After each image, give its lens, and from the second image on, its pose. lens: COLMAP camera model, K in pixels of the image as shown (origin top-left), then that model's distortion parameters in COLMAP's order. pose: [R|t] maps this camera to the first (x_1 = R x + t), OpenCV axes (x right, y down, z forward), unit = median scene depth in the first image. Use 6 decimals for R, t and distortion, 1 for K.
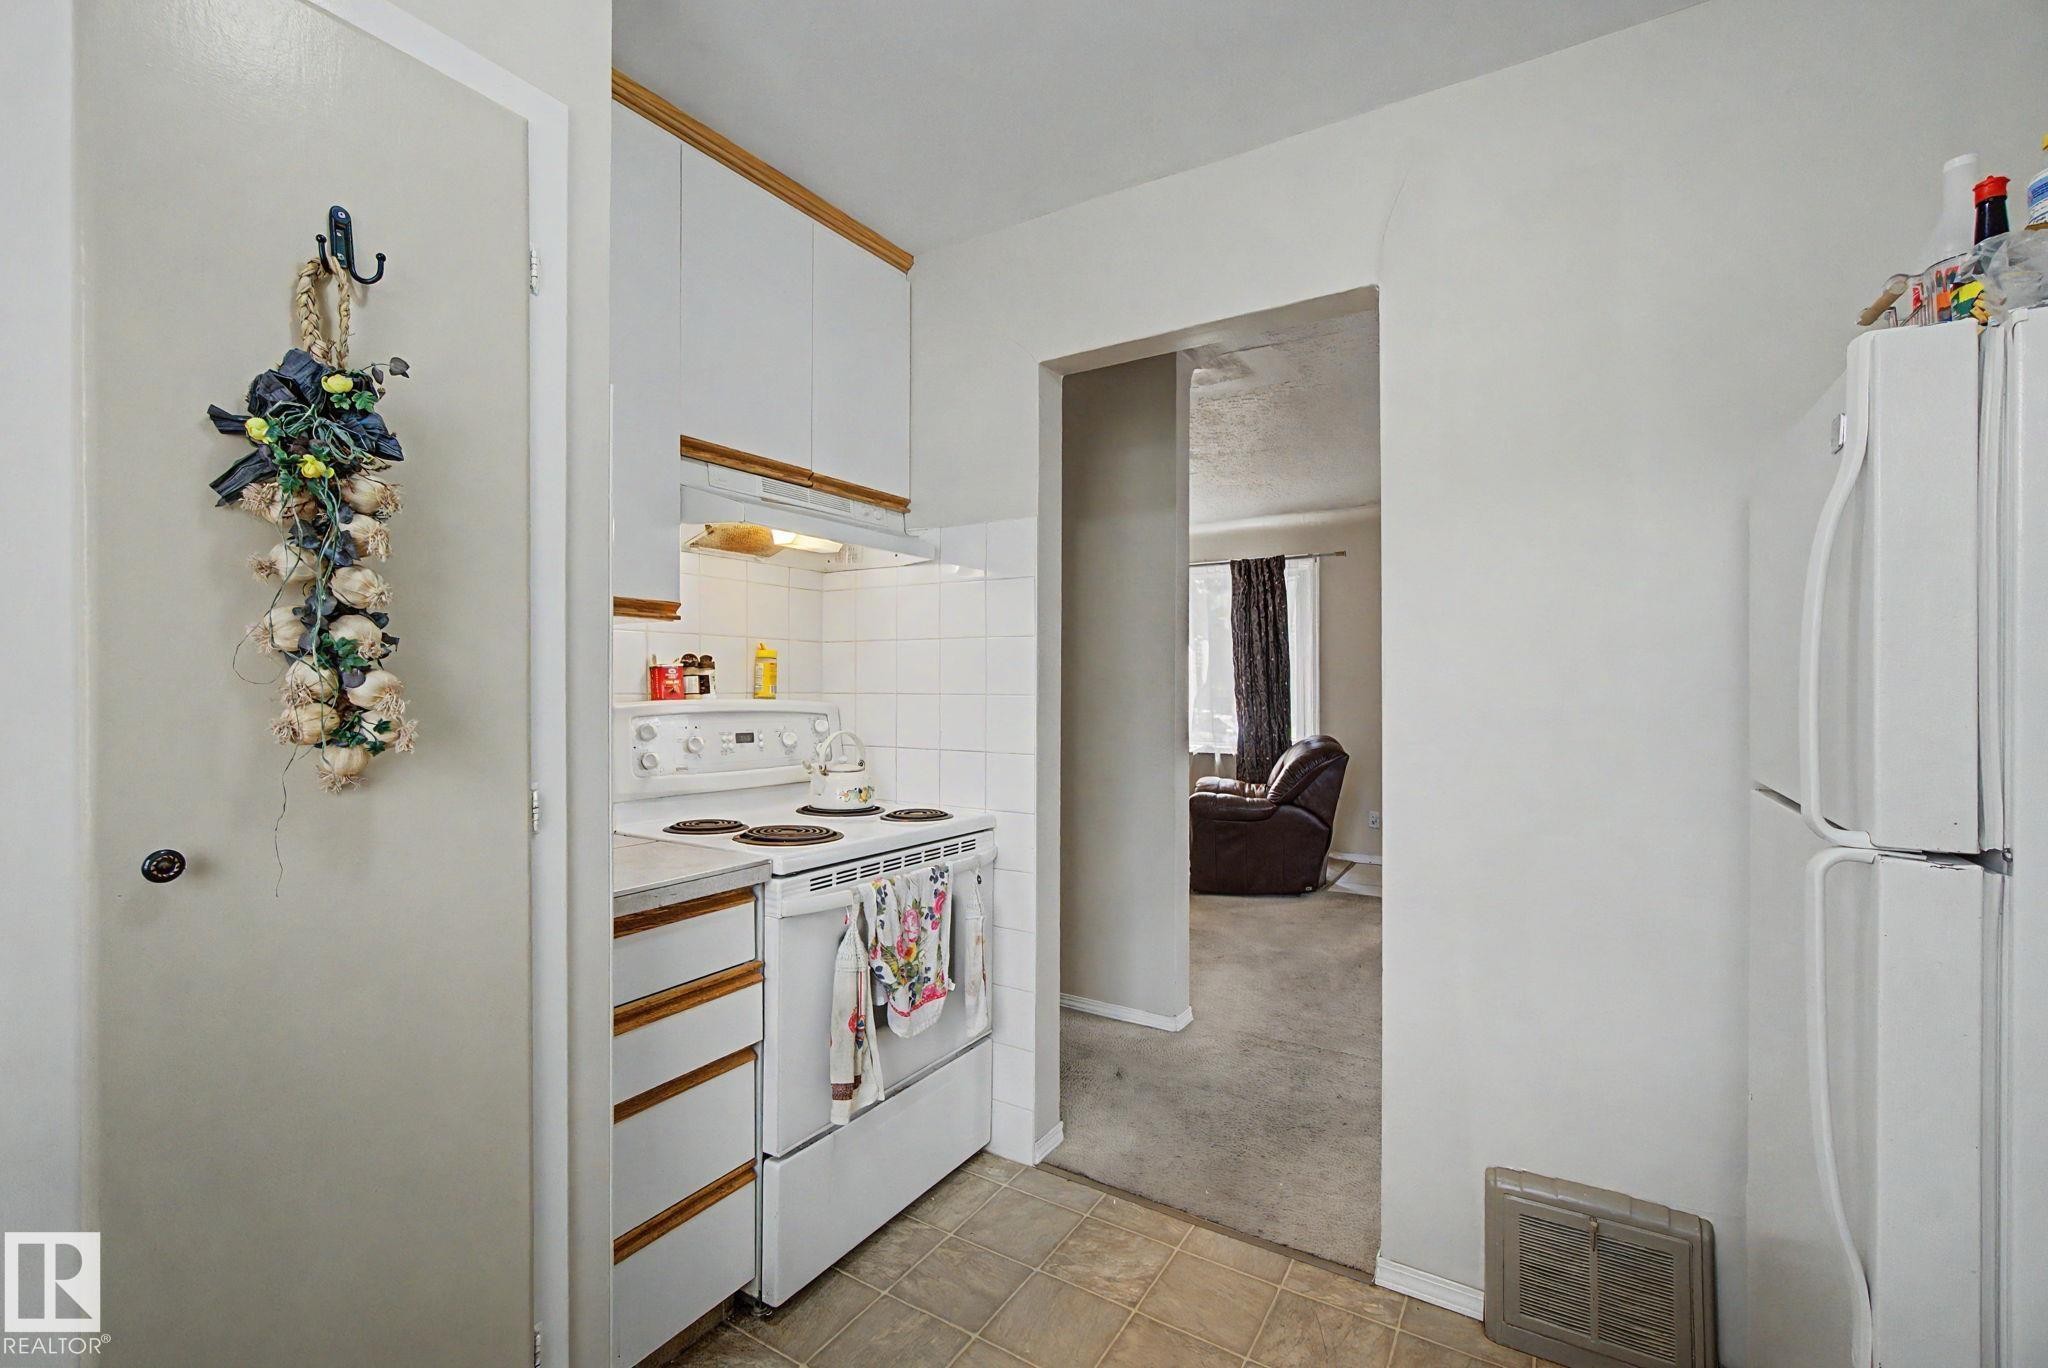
lens RADIAL K [[888.3, 0, 1031.7], [0, 888.3, 687.4], [0, 0, 1]] dist [0.000676, 0.000608]
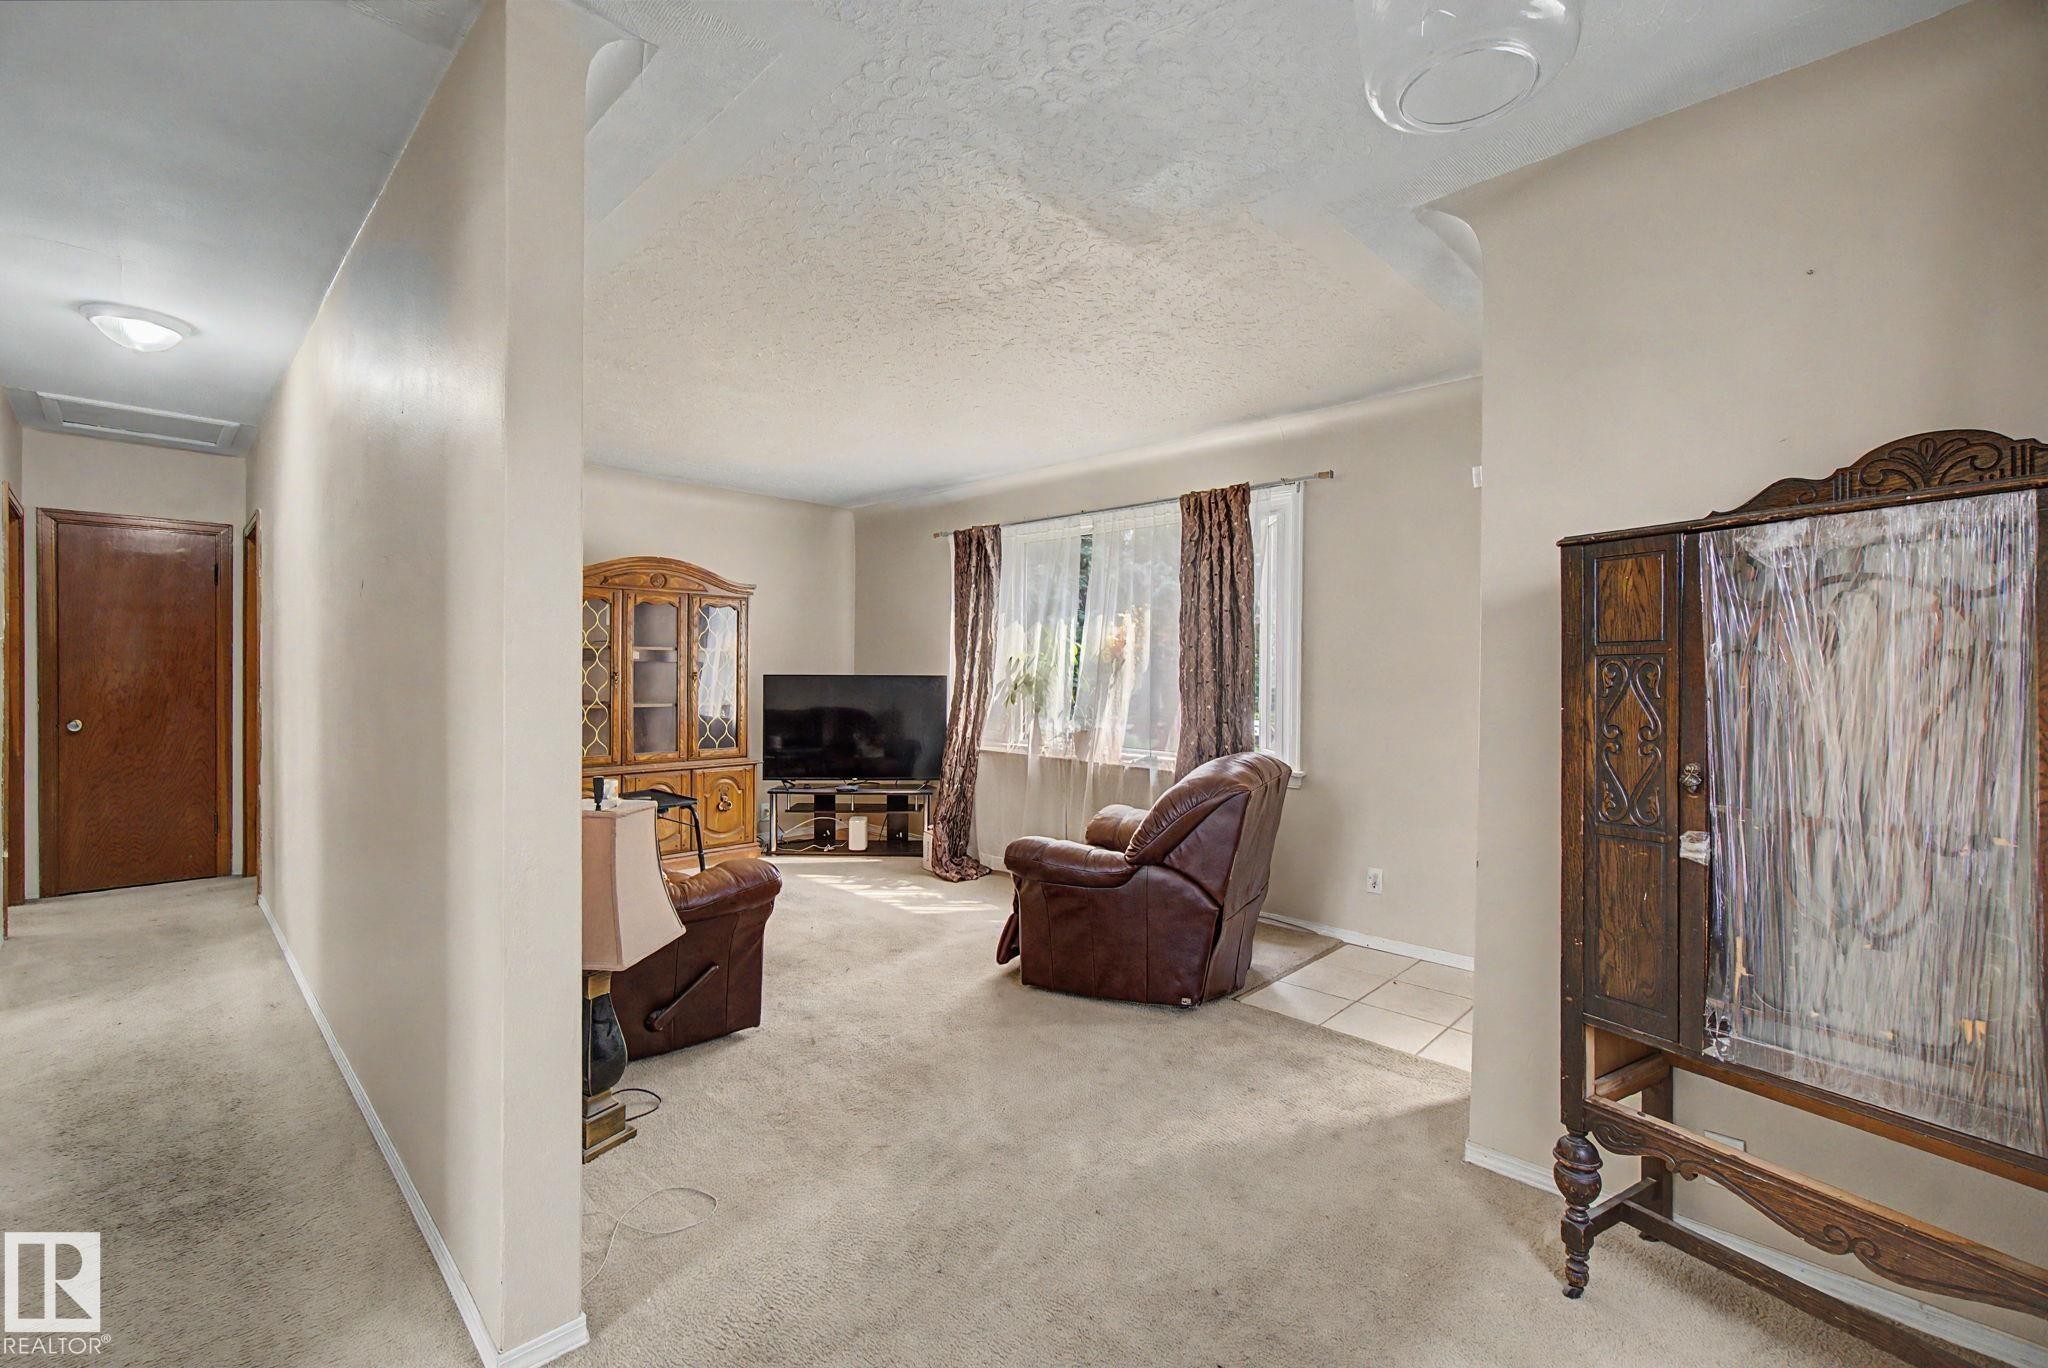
lens RADIAL K [[888.3, 0, 1018.8], [0, 888.3, 677.5], [0, 0, 1]] dist [0.000676, 0.000608]
pose [[0.969899, 0.008280, -0.243368, 0.280328], [-0.005769, 0.999923, 0.011030, -0.005929], [0.243440, -0.009294, 0.969871, 0.295496]]
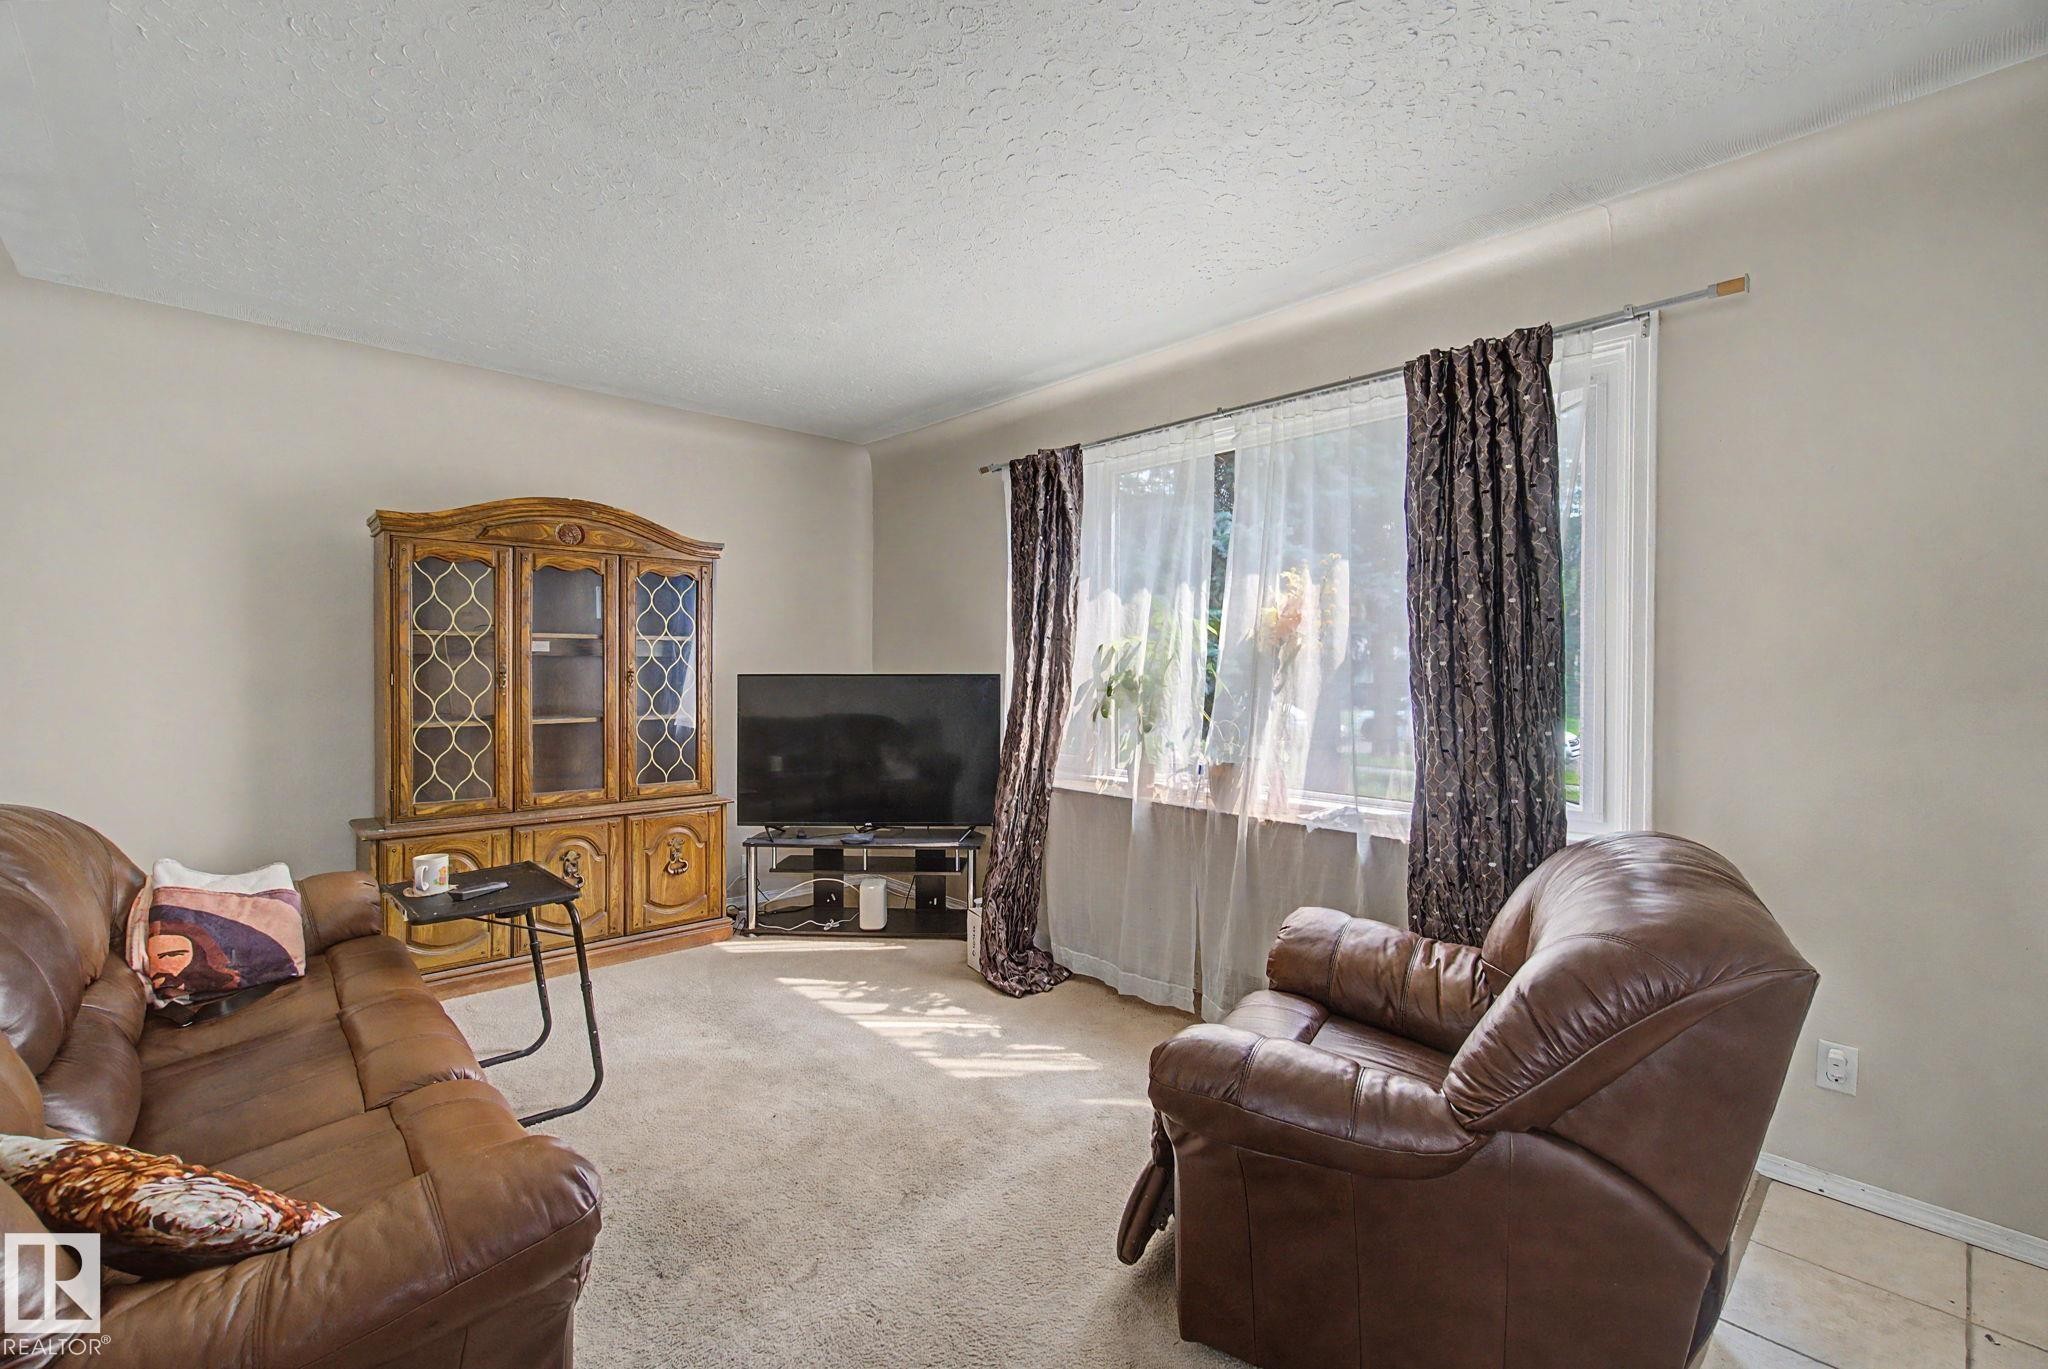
lens RADIAL K [[888.3, 0, 1020.7], [0, 888.3, 676.8], [0, 0, 1]] dist [0.000676, 0.000608]
pose [[0.957896, 0.004215, -0.287084, 0.177979], [-0.000700, 0.999924, 0.012348, -0.003271], [0.287114, -0.011627, 0.957826, 0.572238]]
